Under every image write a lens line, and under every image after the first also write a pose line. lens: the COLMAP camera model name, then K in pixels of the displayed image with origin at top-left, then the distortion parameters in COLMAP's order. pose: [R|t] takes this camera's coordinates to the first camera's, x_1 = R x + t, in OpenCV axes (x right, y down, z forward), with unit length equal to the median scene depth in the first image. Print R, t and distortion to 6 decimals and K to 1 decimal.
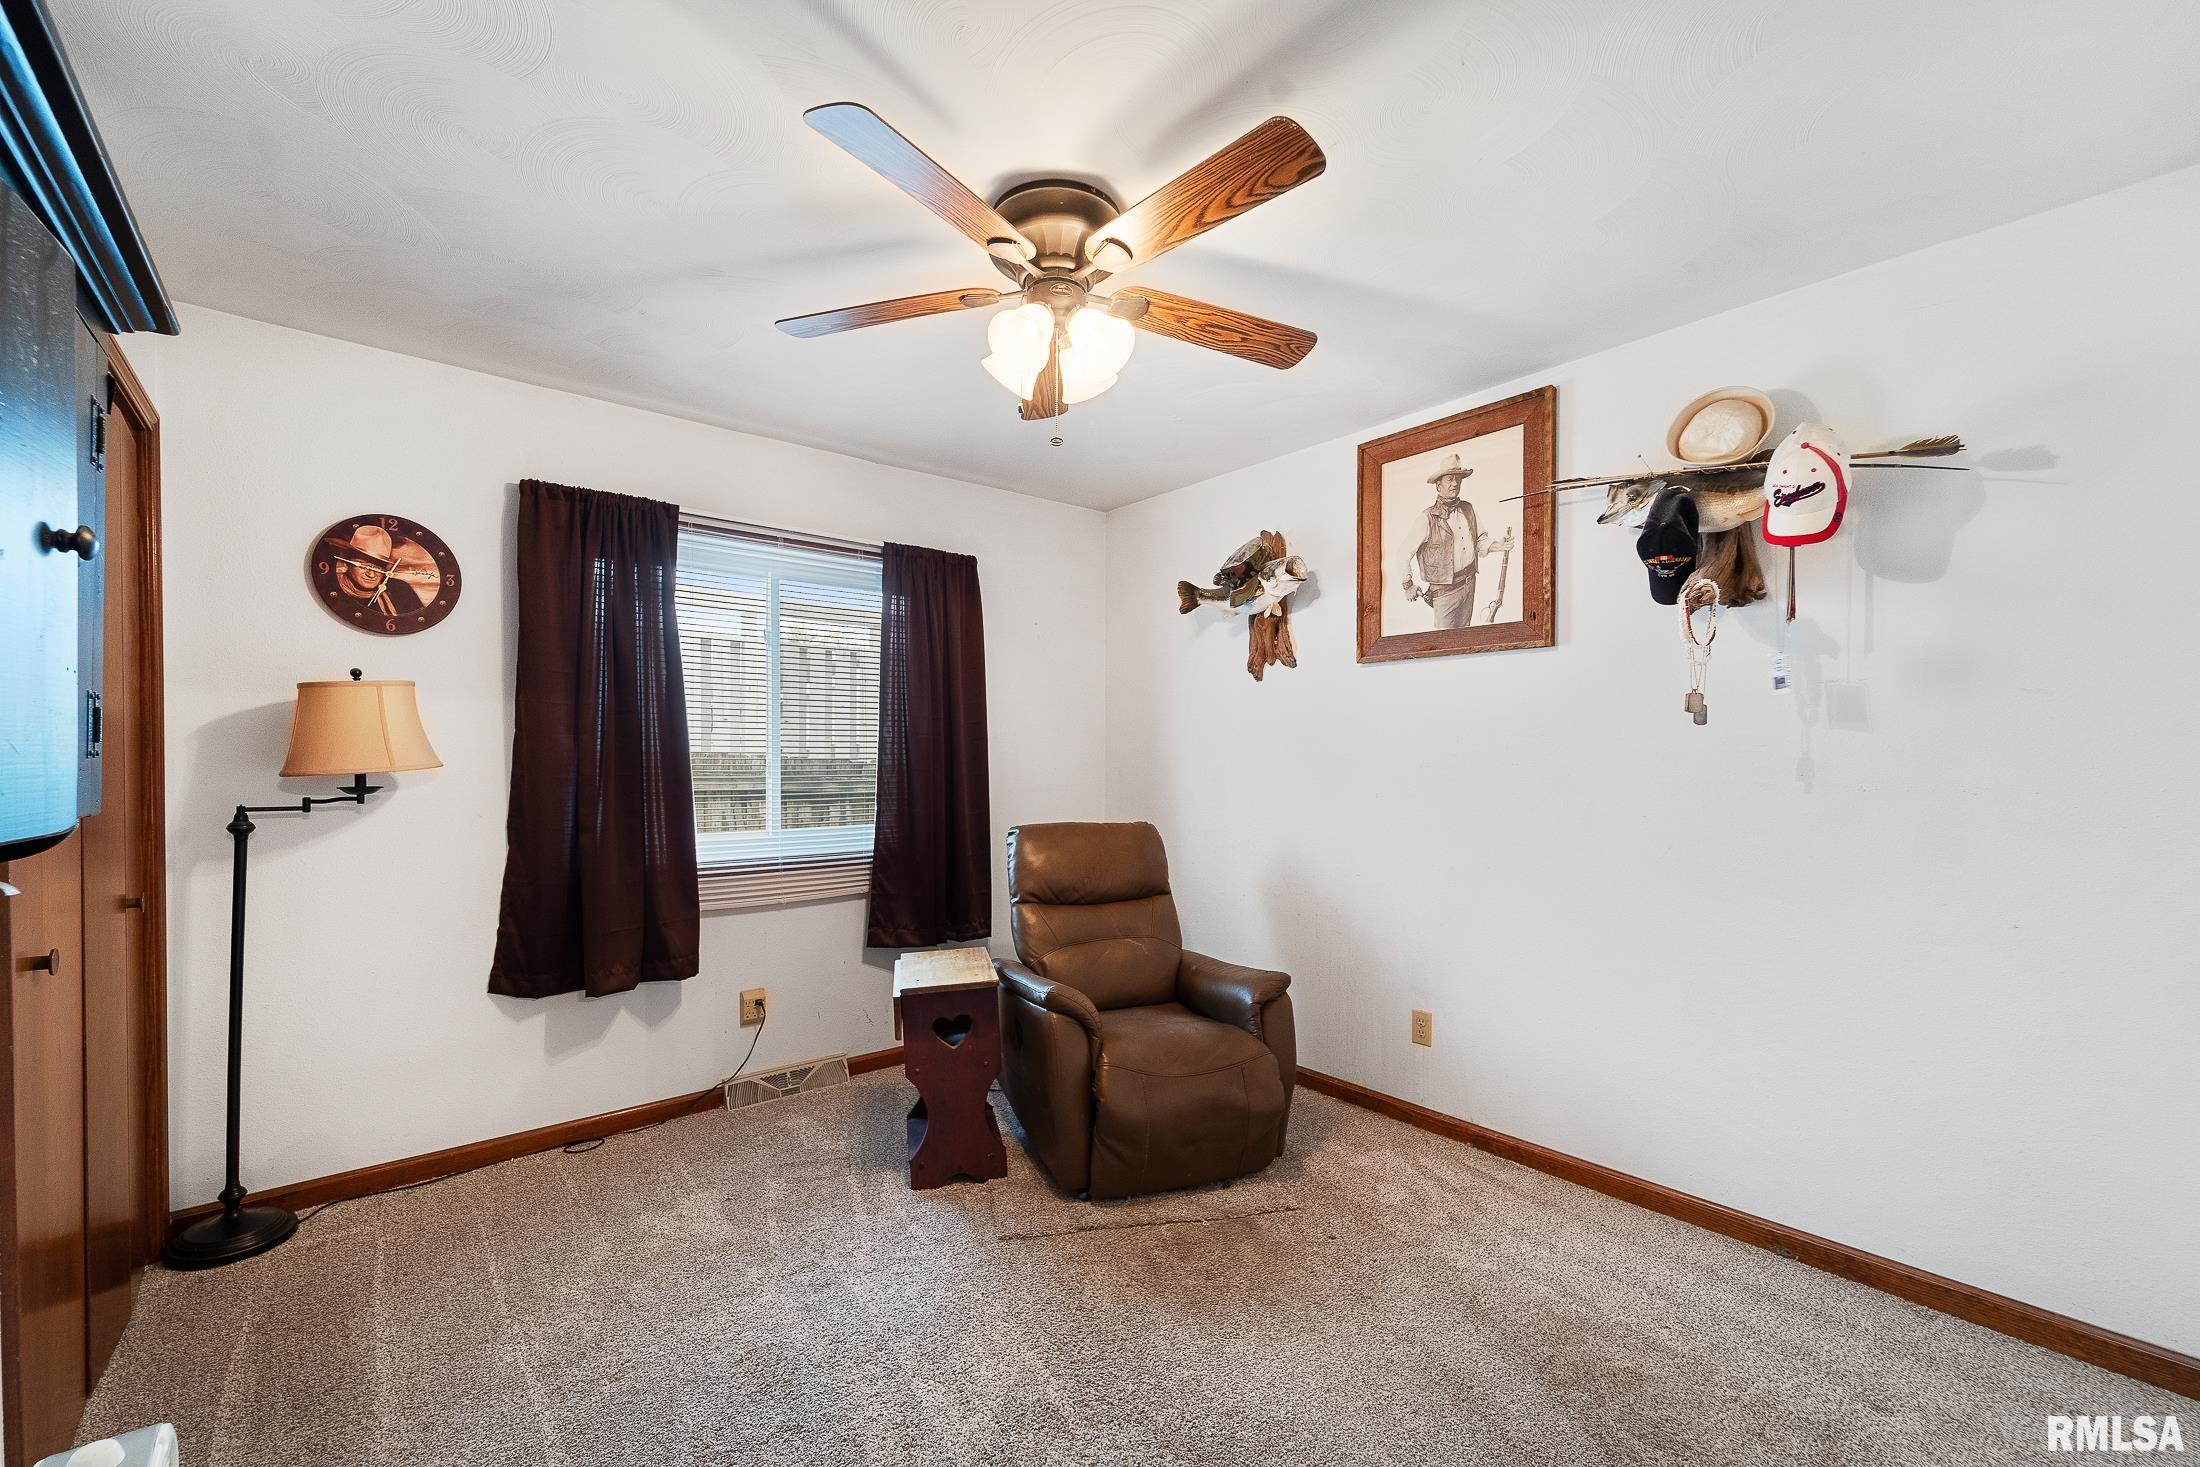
lens RADIAL K [[905.3, 0, 1097.0], [0, 905.3, 749.1], [0, 0, 1]] dist [0.002718, 0.000083]
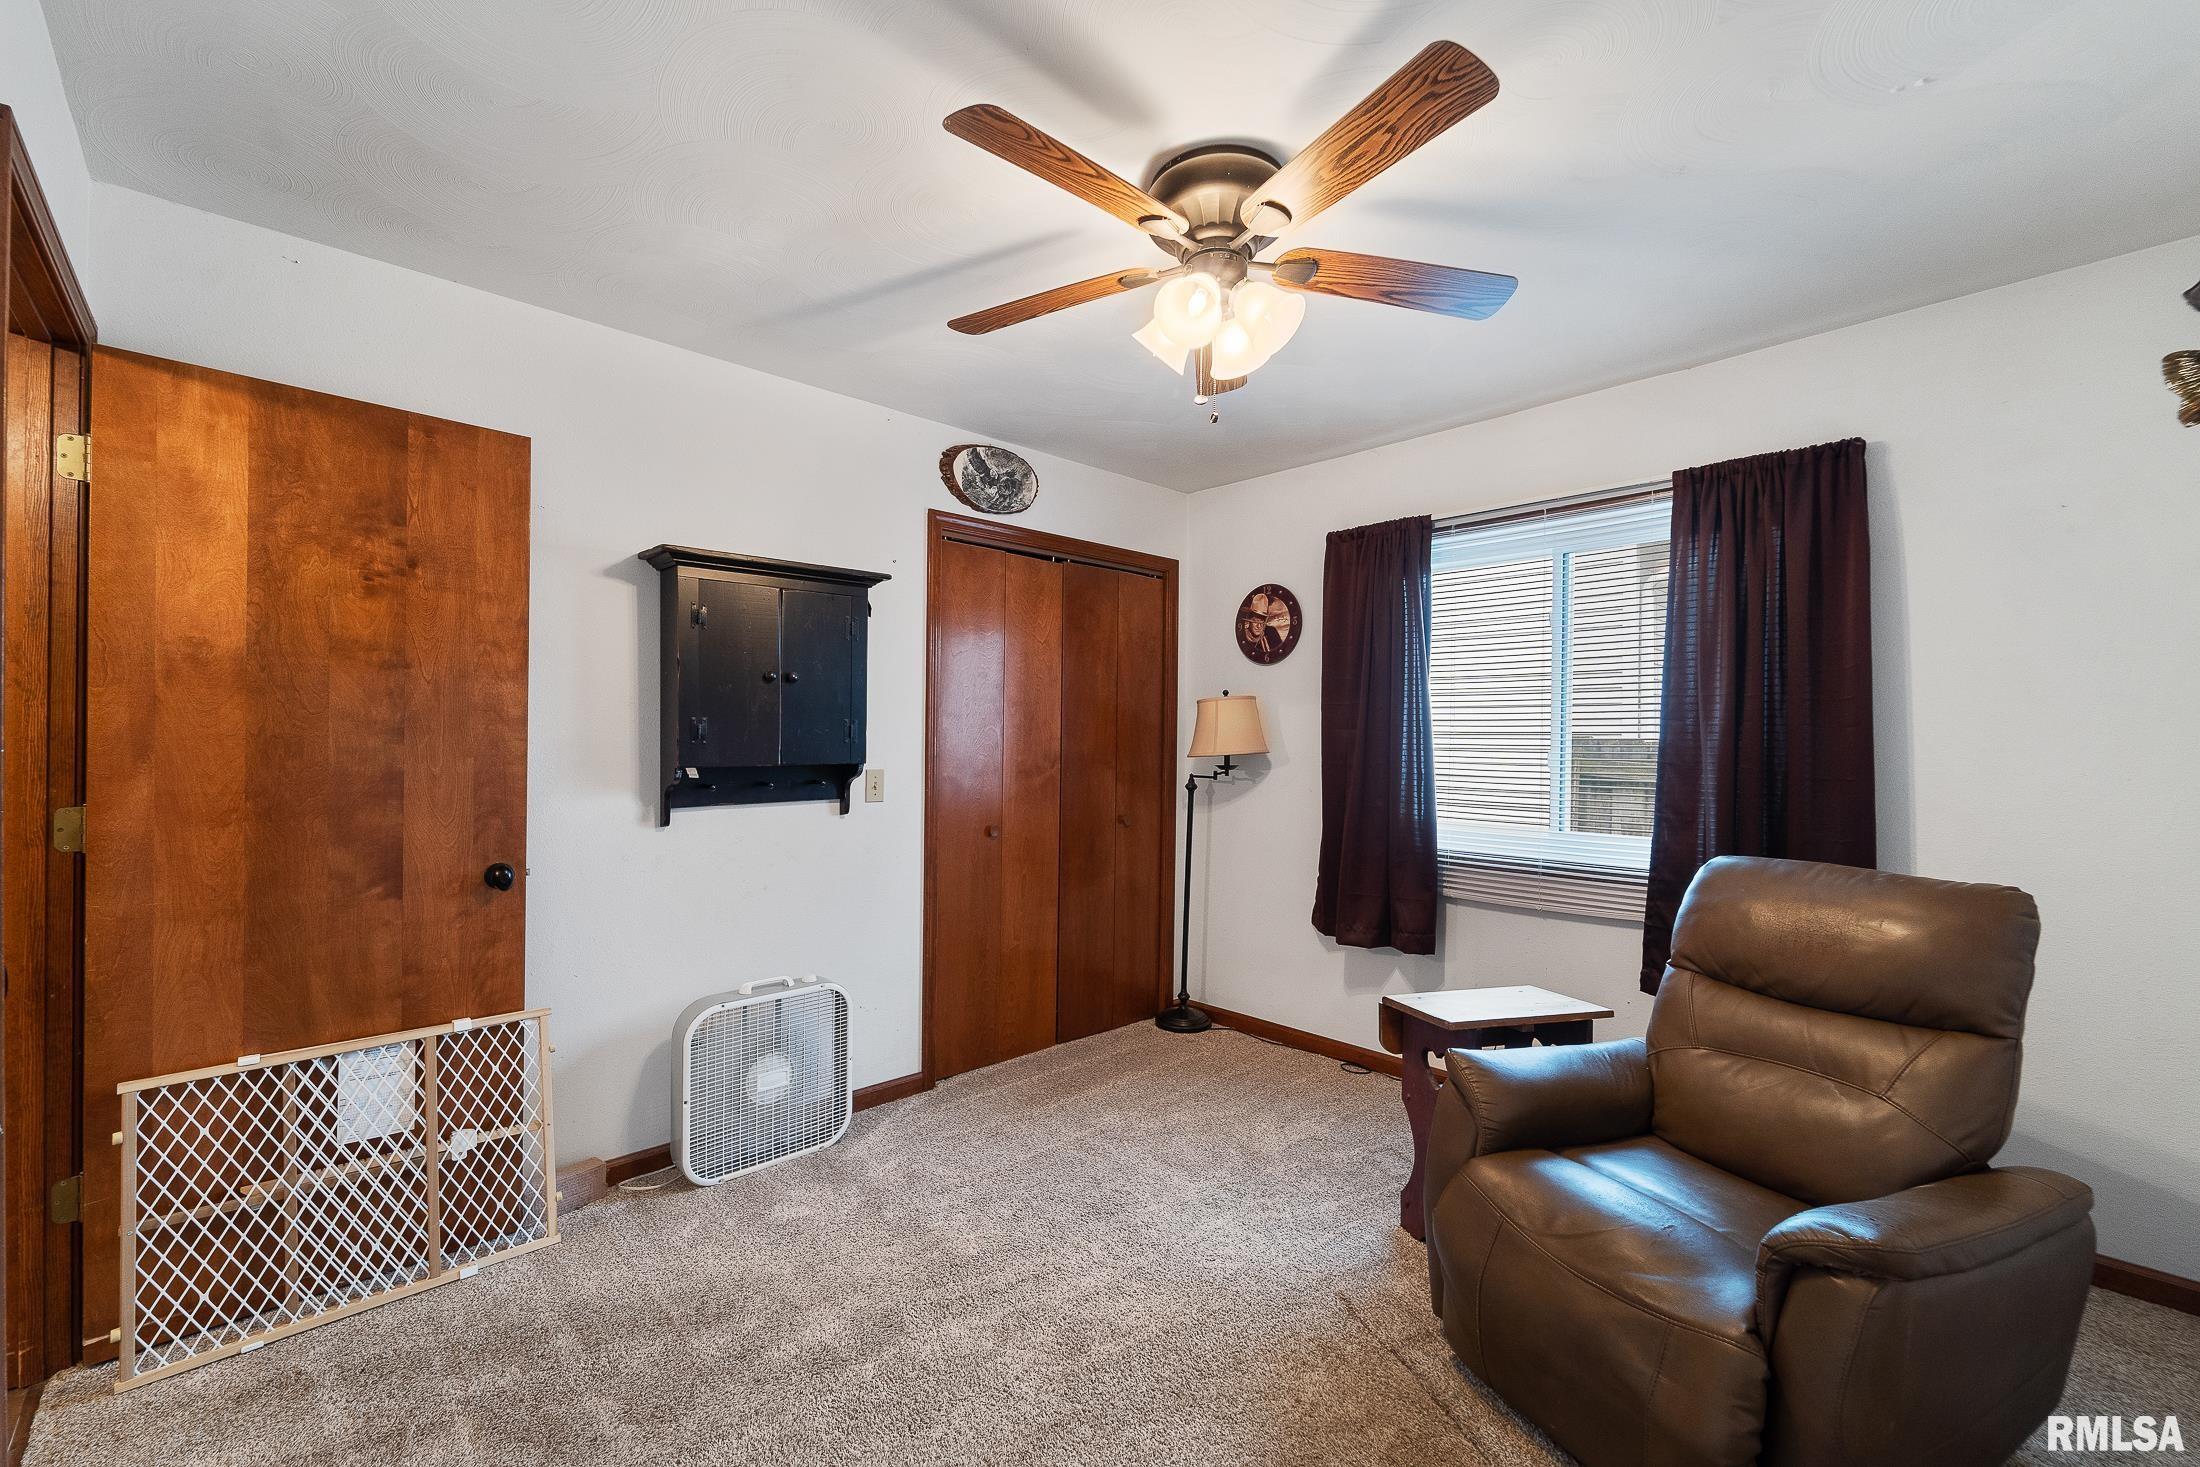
lens RADIAL K [[905.3, 0, 1096.8], [0, 905.3, 735.2], [0, 0, 1]] dist [0.002718, 0.000083]
pose [[0.058607, -0.012927, -0.998197, 0.669841], [-0.006789, 0.999888, -0.013348, 0.011553], [0.998258, 0.007559, 0.058513, 0.621064]]
